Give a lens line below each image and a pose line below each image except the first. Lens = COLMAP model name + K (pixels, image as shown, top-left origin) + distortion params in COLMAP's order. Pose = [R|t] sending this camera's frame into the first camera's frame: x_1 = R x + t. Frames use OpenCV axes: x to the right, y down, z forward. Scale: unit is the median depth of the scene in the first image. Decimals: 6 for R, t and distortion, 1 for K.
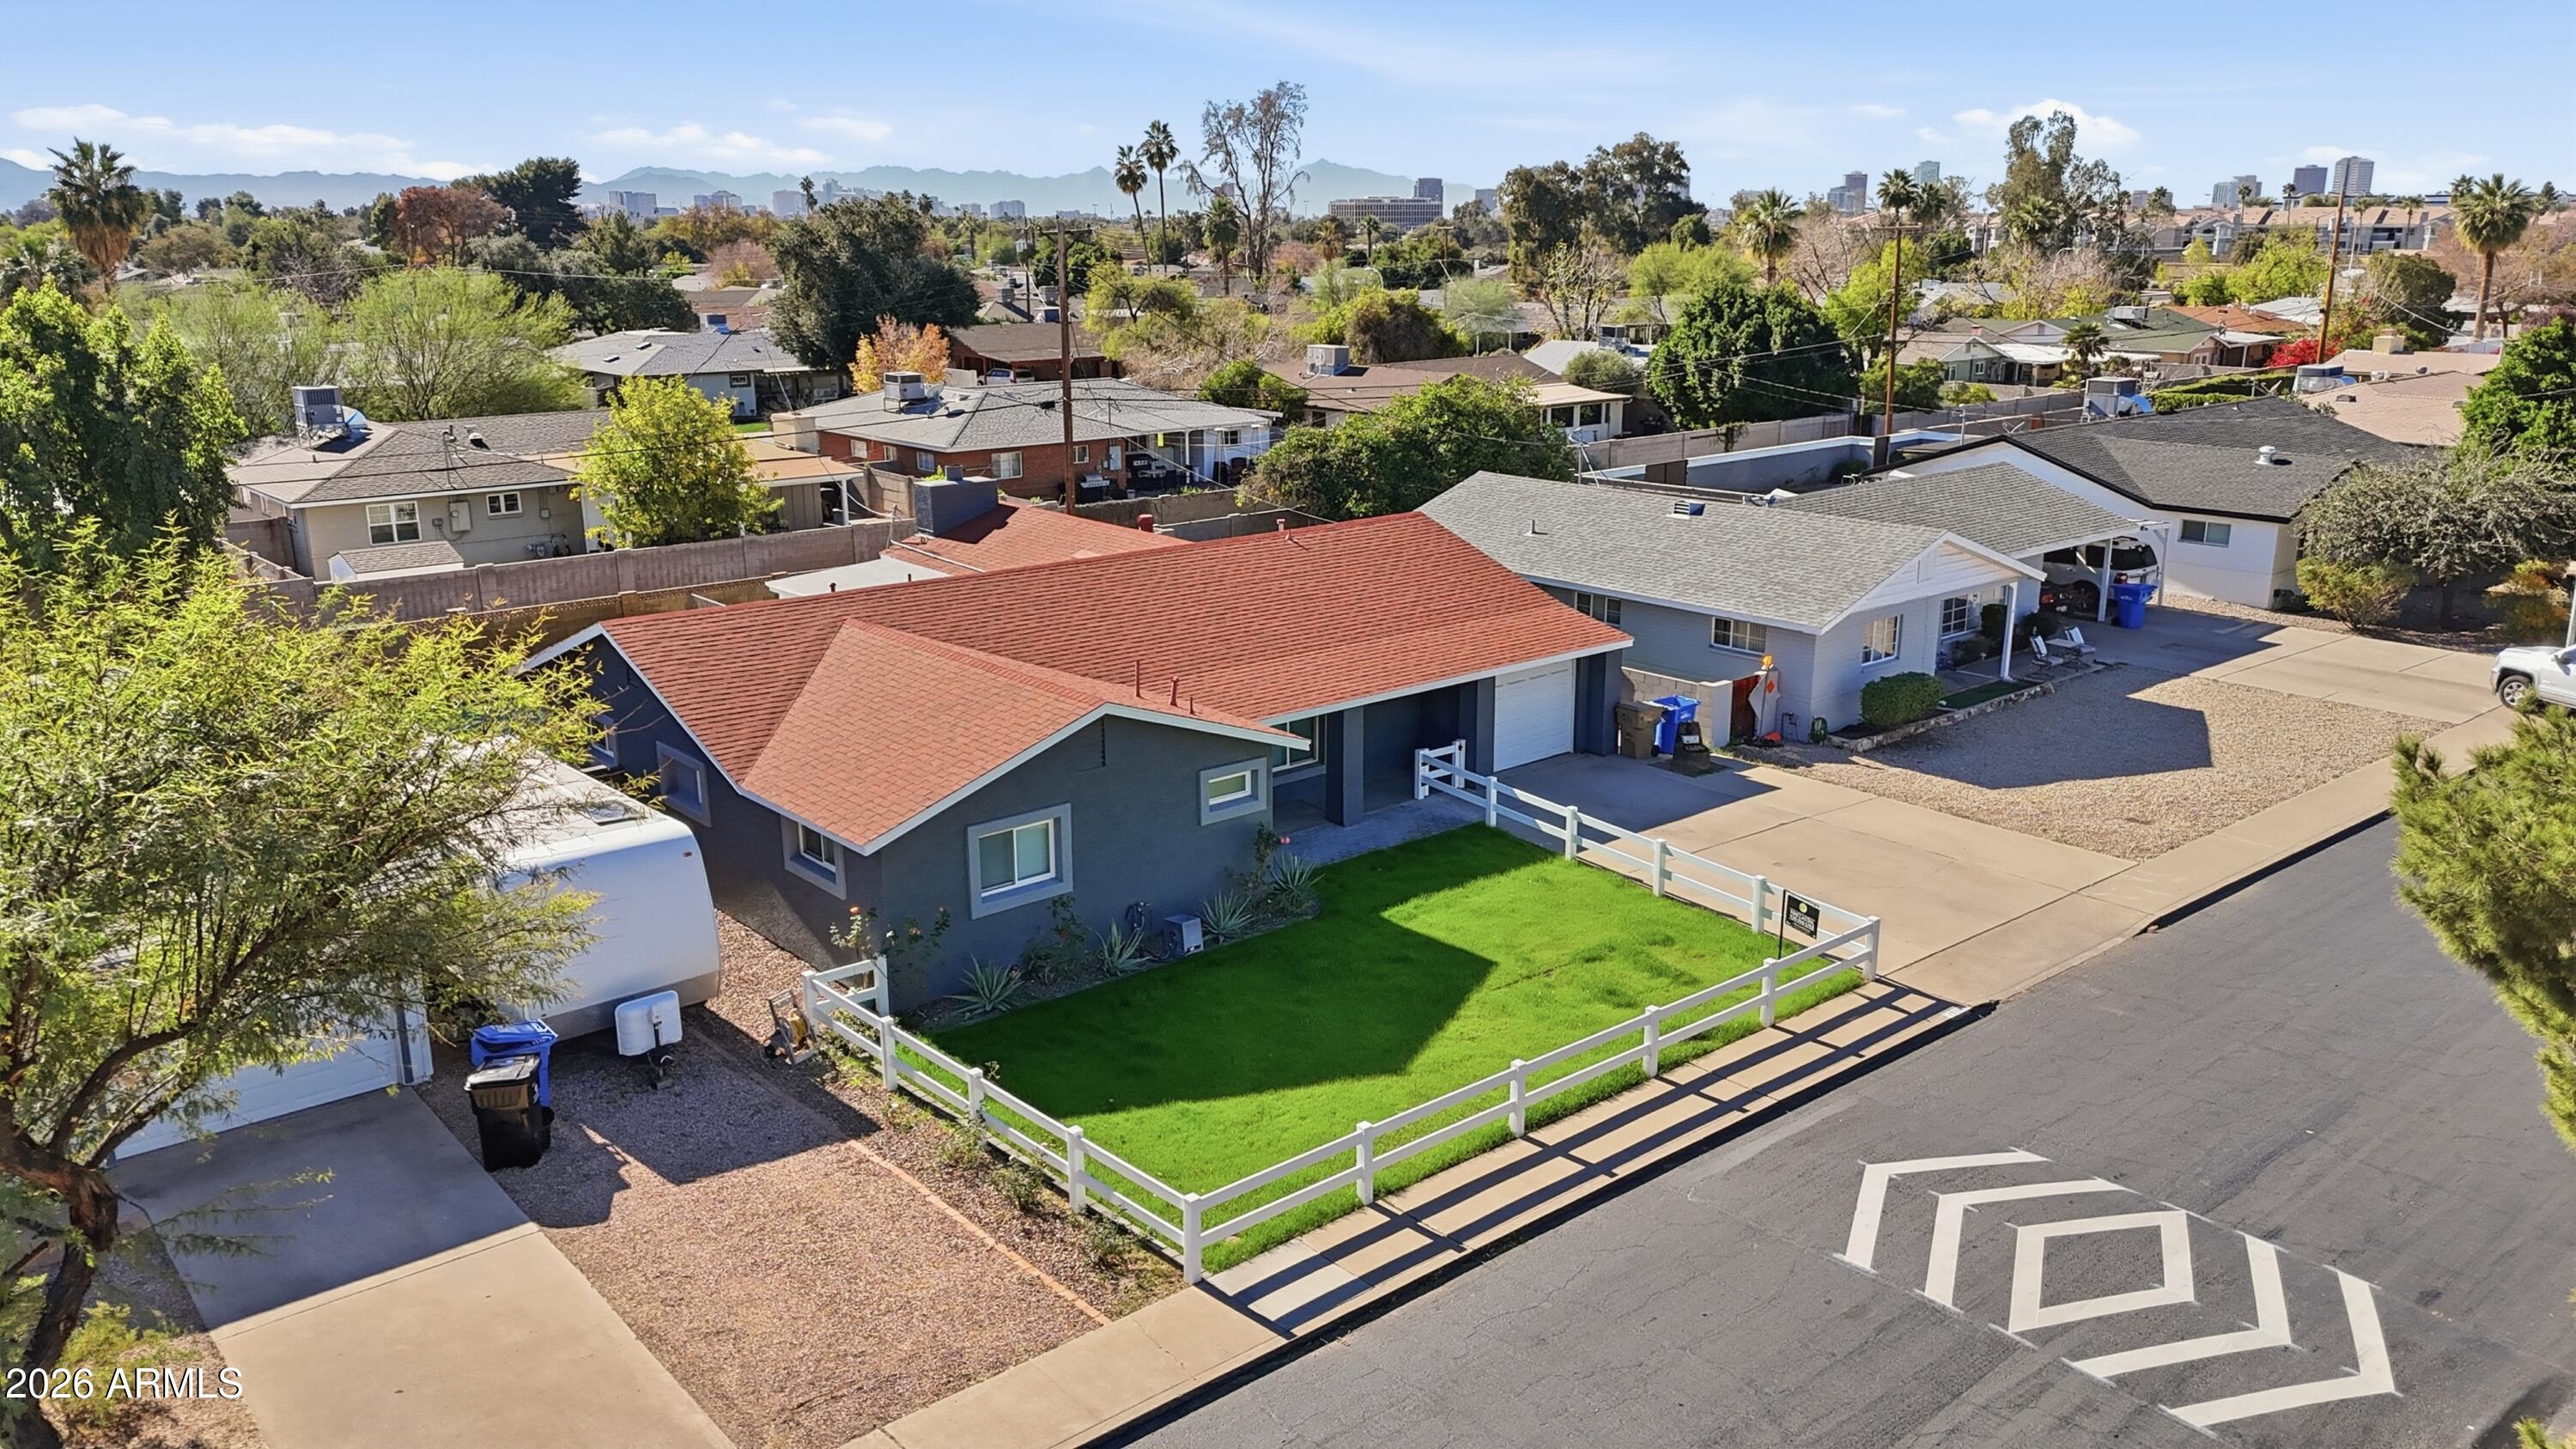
lens RADIAL K [[1906.6, 0, 1288.0], [0, 1906.6, 724.5], [0, 0, 1]] dist [0.040118, 0.001600]
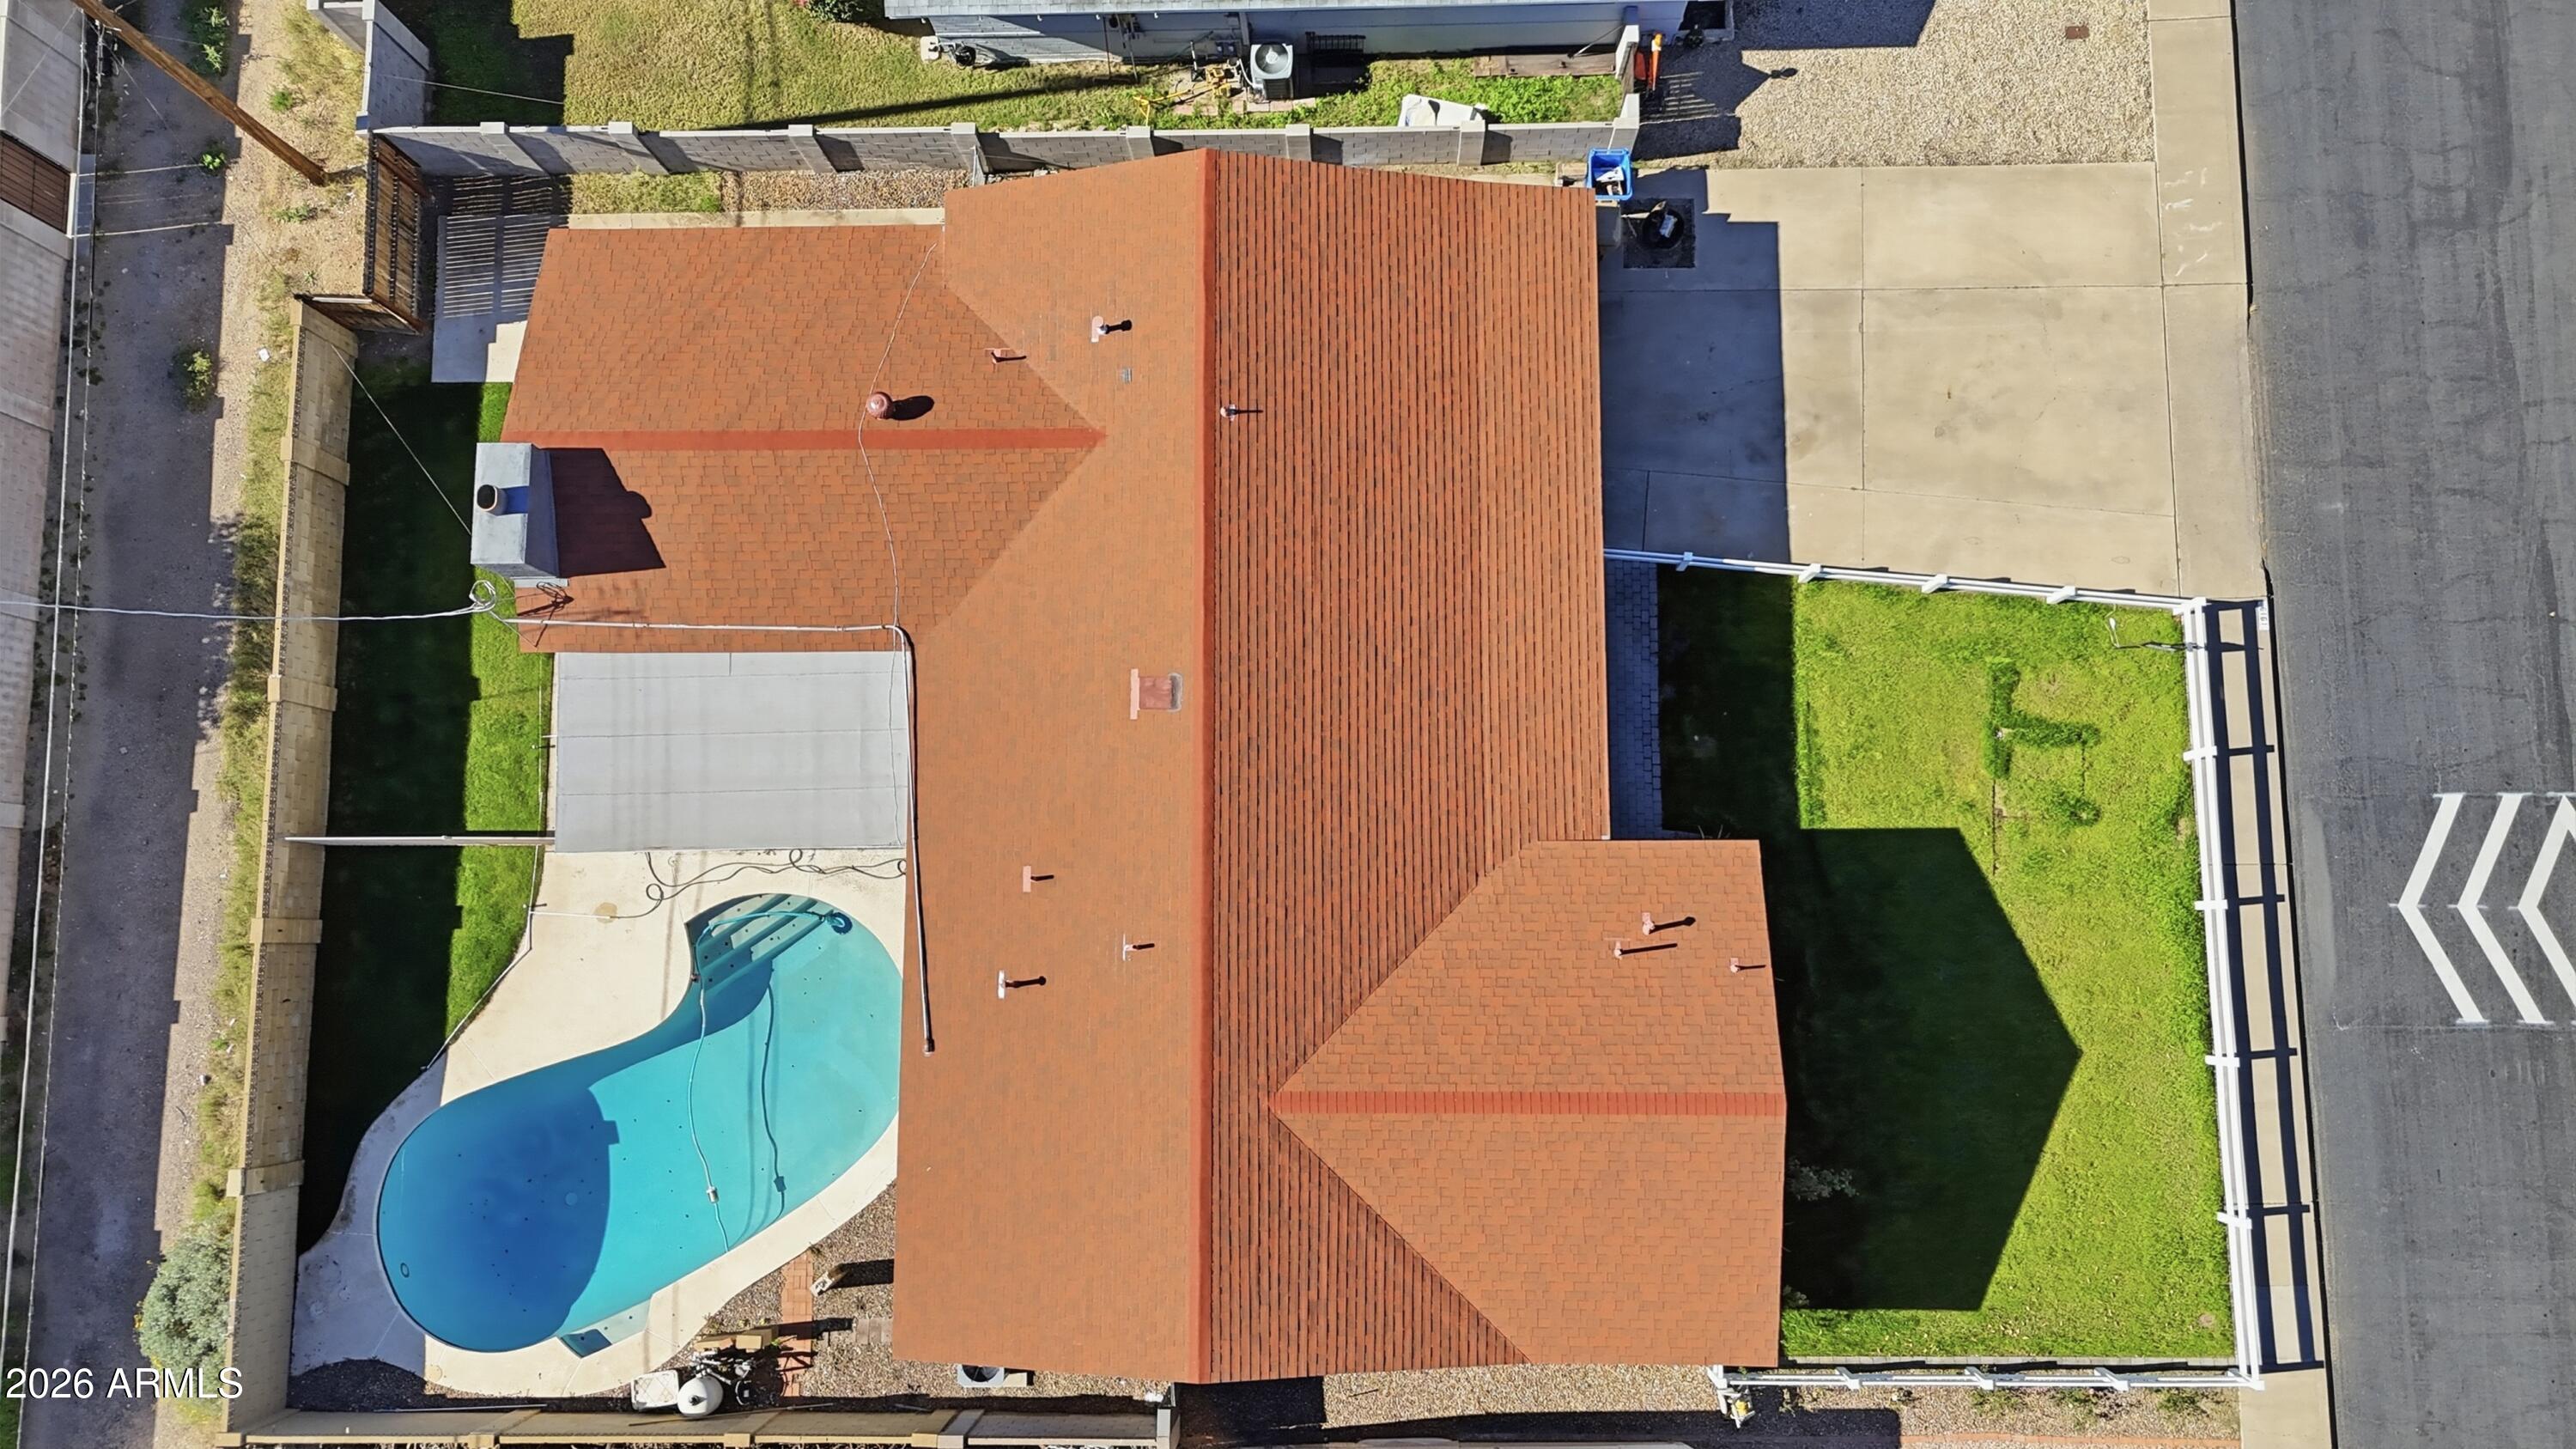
lens RADIAL K [[1906.6, 0, 1288.0], [0, 1906.6, 724.5], [0, 0, 1]] dist [0.040118, 0.001600]
pose [[0.648398, -0.755175, 0.096383, -0.216982], [0.210126, 0.299210, 0.930763, -1.068672], [-0.731728, -0.583253, 0.352690, 0.956049]]
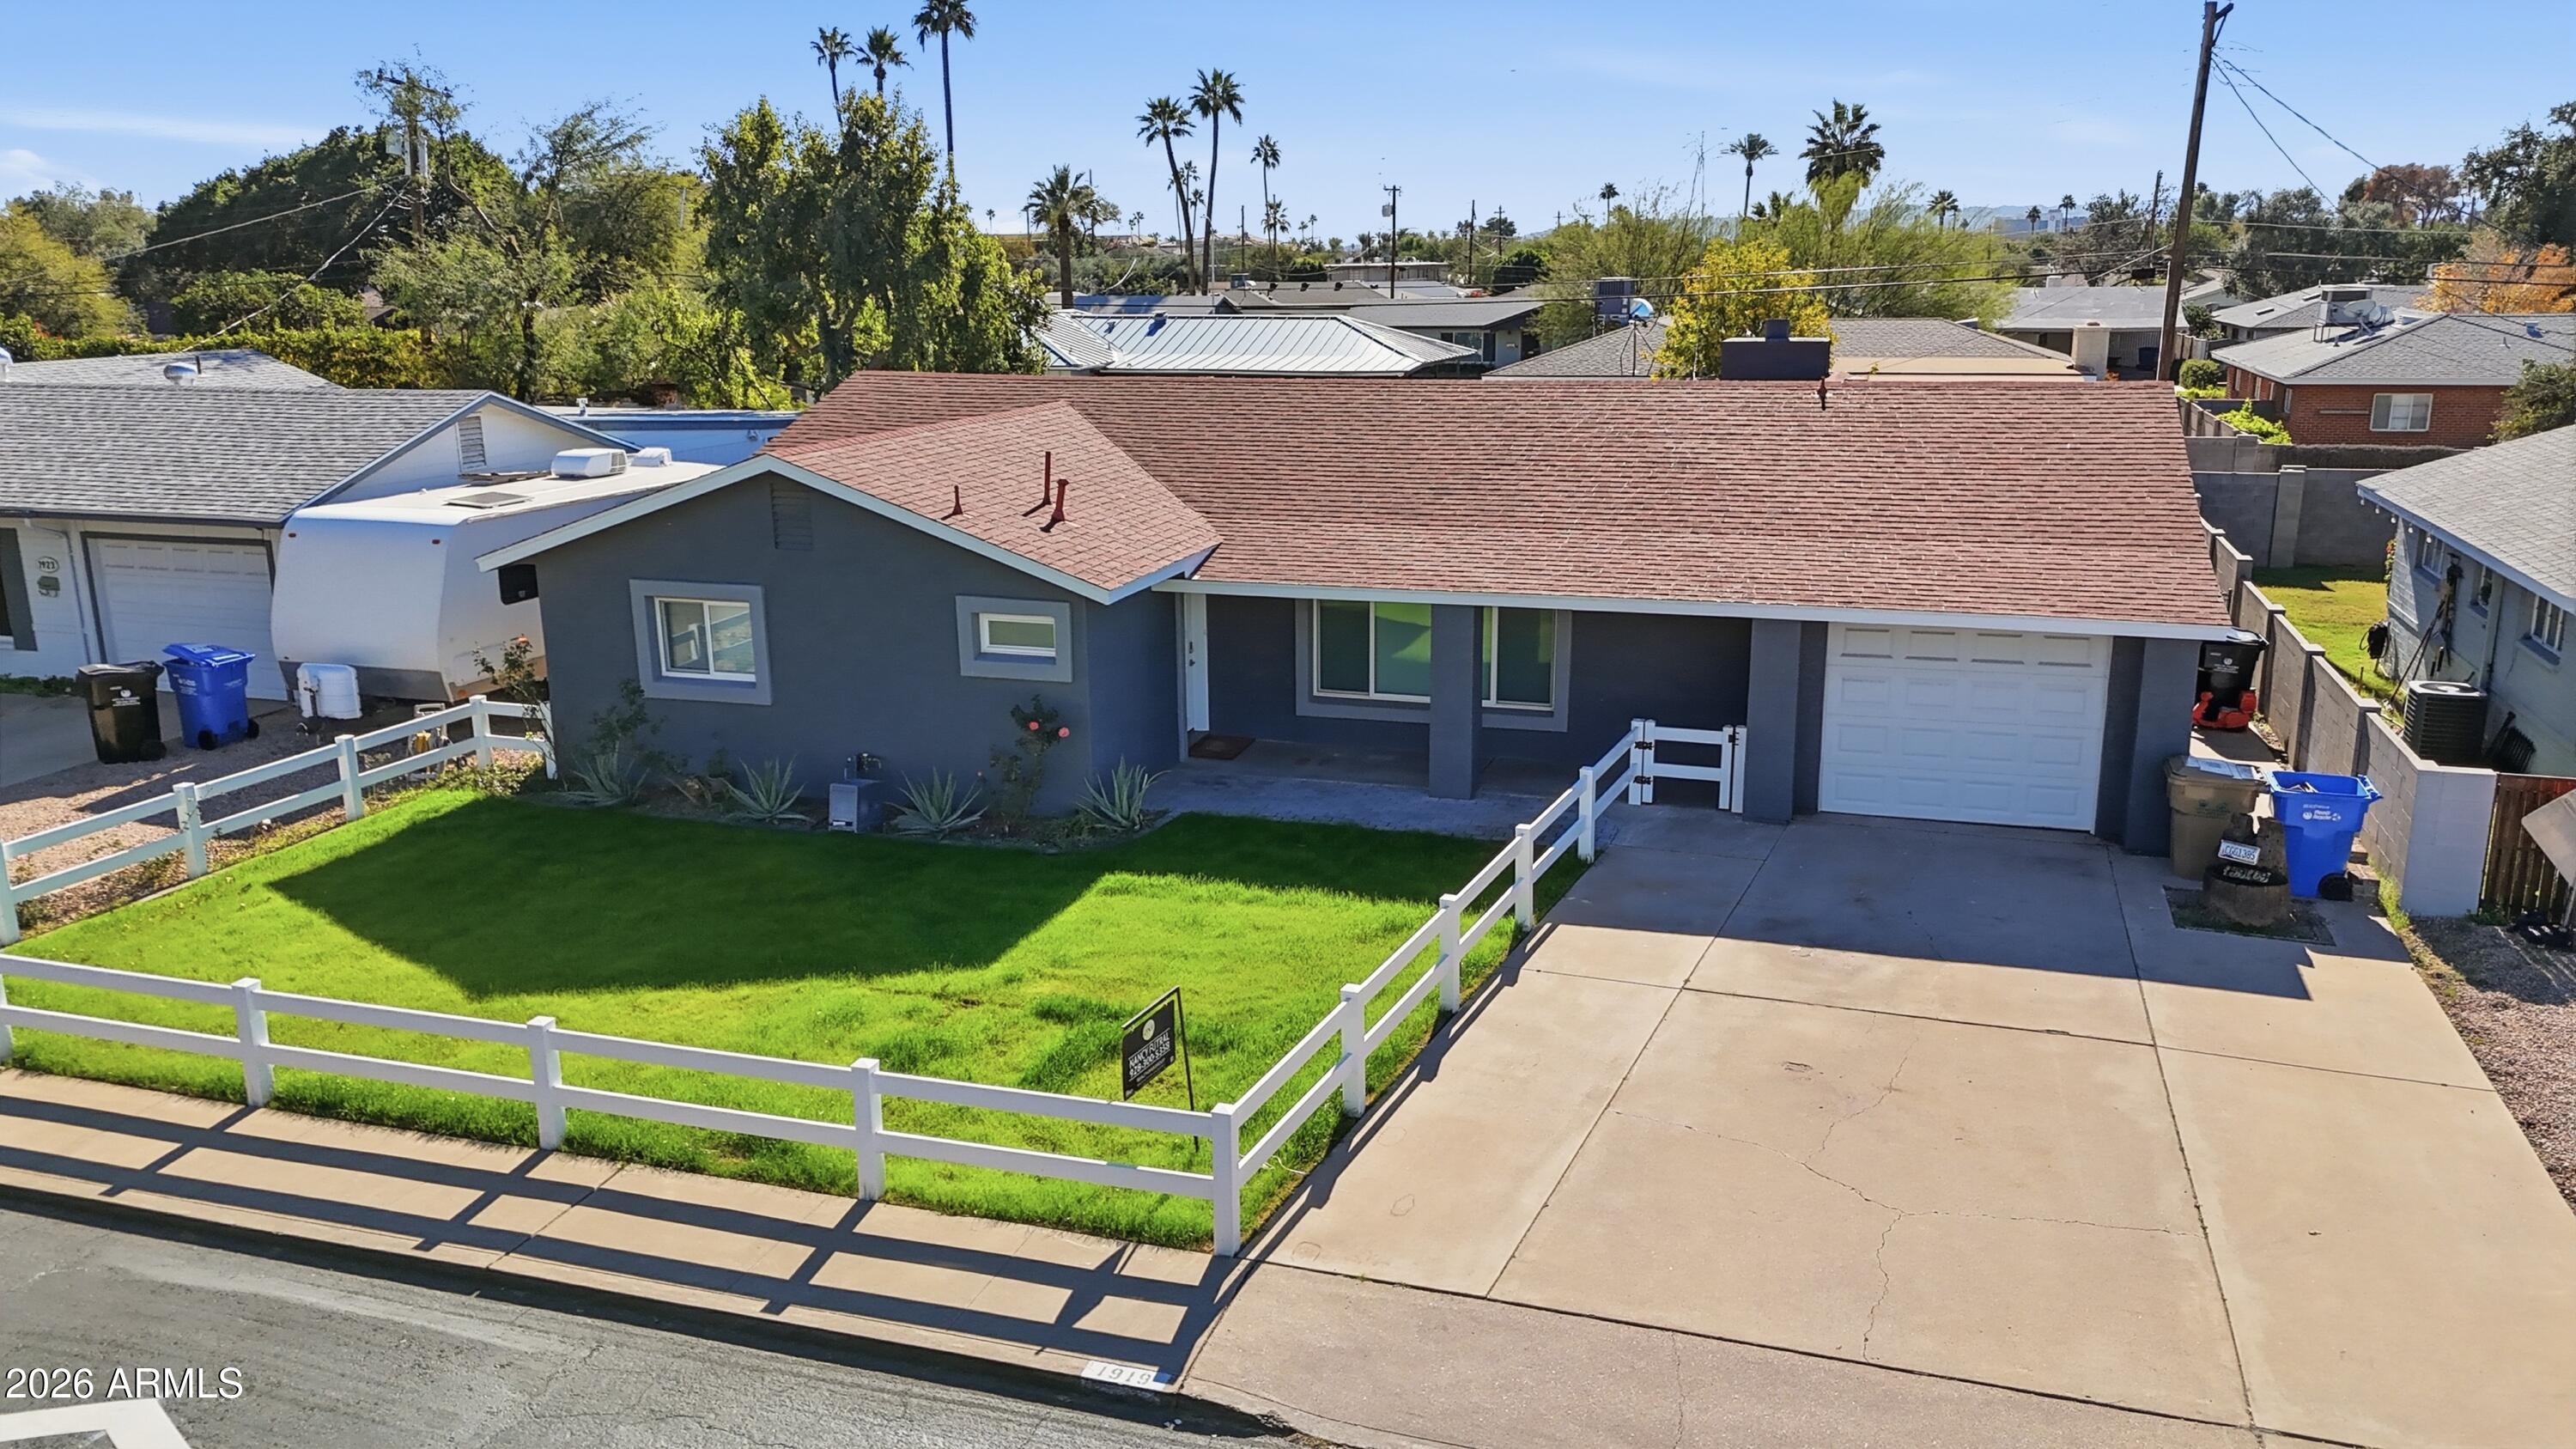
lens RADIAL K [[1906.6, 0, 1288.0], [0, 1906.6, 724.5], [0, 0, 1]] dist [0.040118, 0.001600]
pose [[0.521664, 0.201233, -0.829079, 0.650154], [-0.214092, 0.971567, 0.101109, -0.027632], [0.825852, 0.124754, 0.549913, 0.772091]]
